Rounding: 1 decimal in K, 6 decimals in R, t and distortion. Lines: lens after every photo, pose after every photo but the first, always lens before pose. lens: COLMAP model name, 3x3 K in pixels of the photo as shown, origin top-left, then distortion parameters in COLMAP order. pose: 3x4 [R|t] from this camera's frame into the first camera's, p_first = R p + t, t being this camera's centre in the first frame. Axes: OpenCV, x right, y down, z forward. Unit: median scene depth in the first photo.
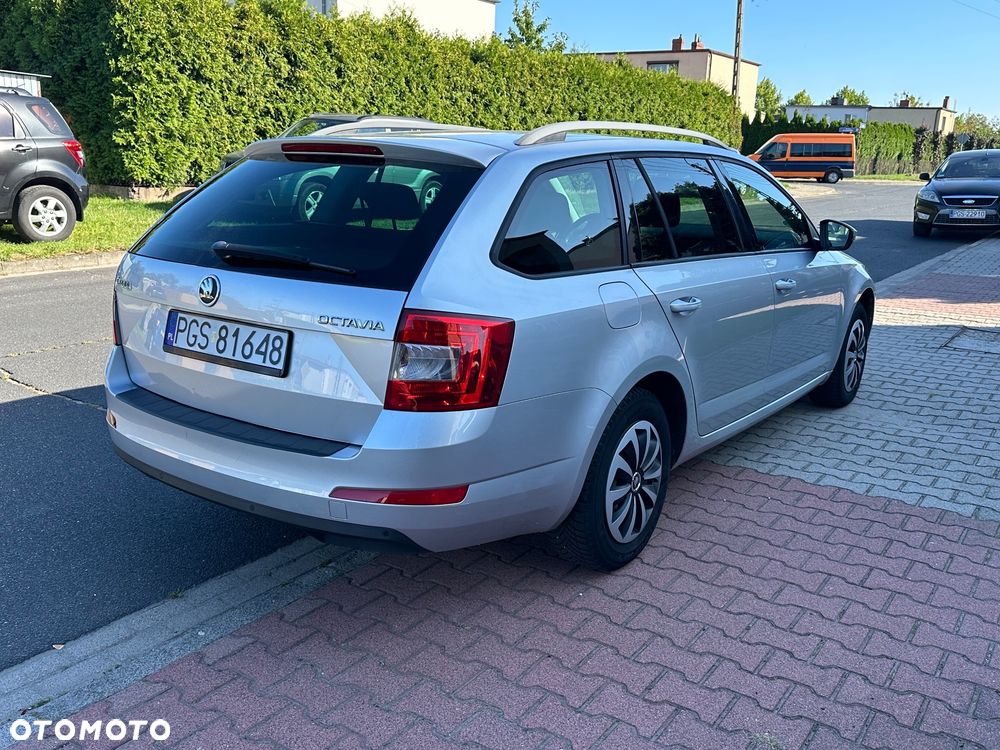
lens RADIAL K [[875.1, 0, 500.0], [0, 875.1, 375.0], [0, 0, 1]] dist [0.124109, -0.220151]
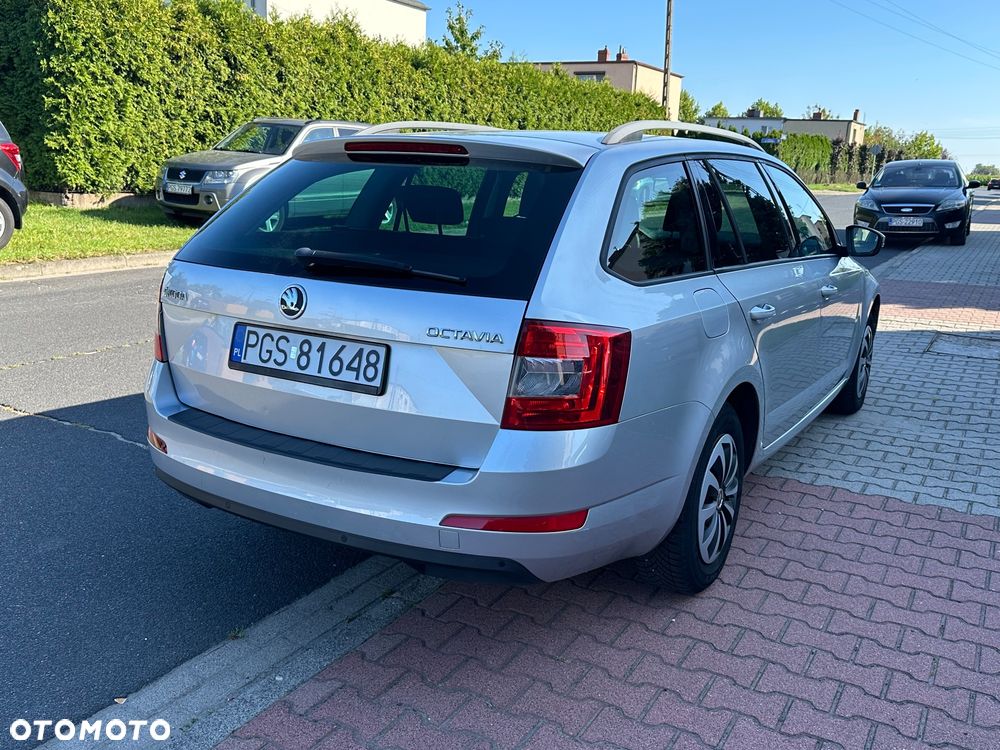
lens RADIAL K [[878.4, 0, 494.9], [0, 878.4, 376.0], [0, 0, 1]] dist [0.100715, -0.159926]
pose [[0.996498, -0.014156, 0.082414, -0.050774], [0.014876, 0.999856, -0.008140, -0.002073], [-0.082287, 0.009338, 0.996565, 0.019803]]
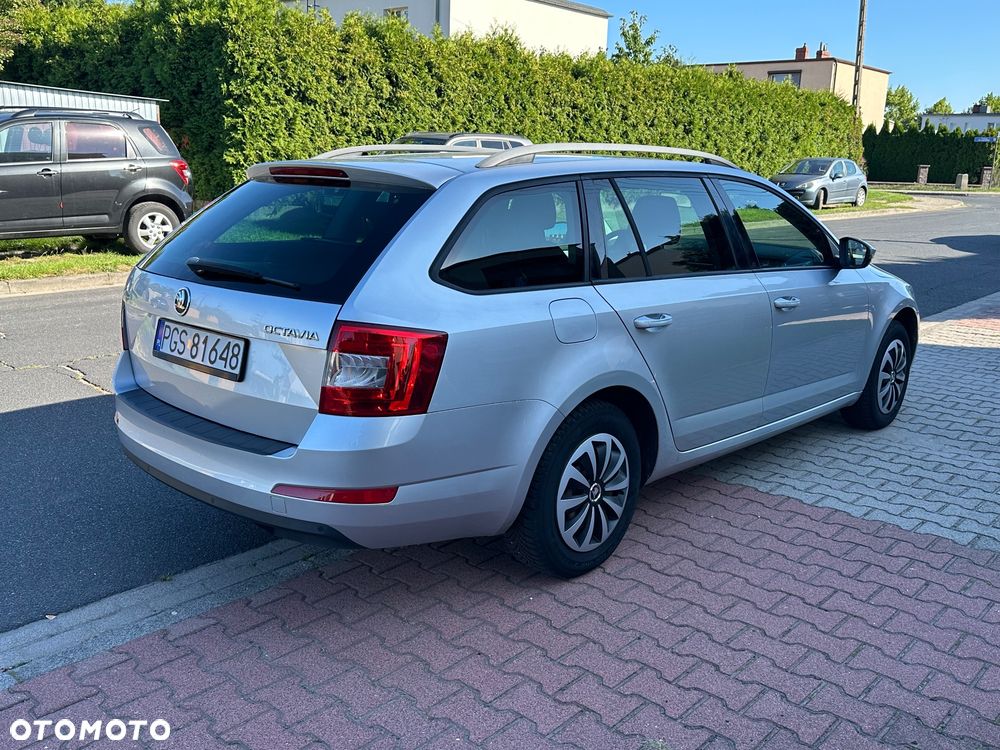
lens RADIAL K [[875.3, 0, 499.9], [0, 875.3, 378.7], [0, 0, 1]] dist [0.139504, -0.262101]
pose [[0.990708, 0.024357, -0.133810, 0.055110], [-0.025820, 0.999624, -0.009207, 0.000204], [0.133535, 0.012576, 0.990964, -0.010774]]
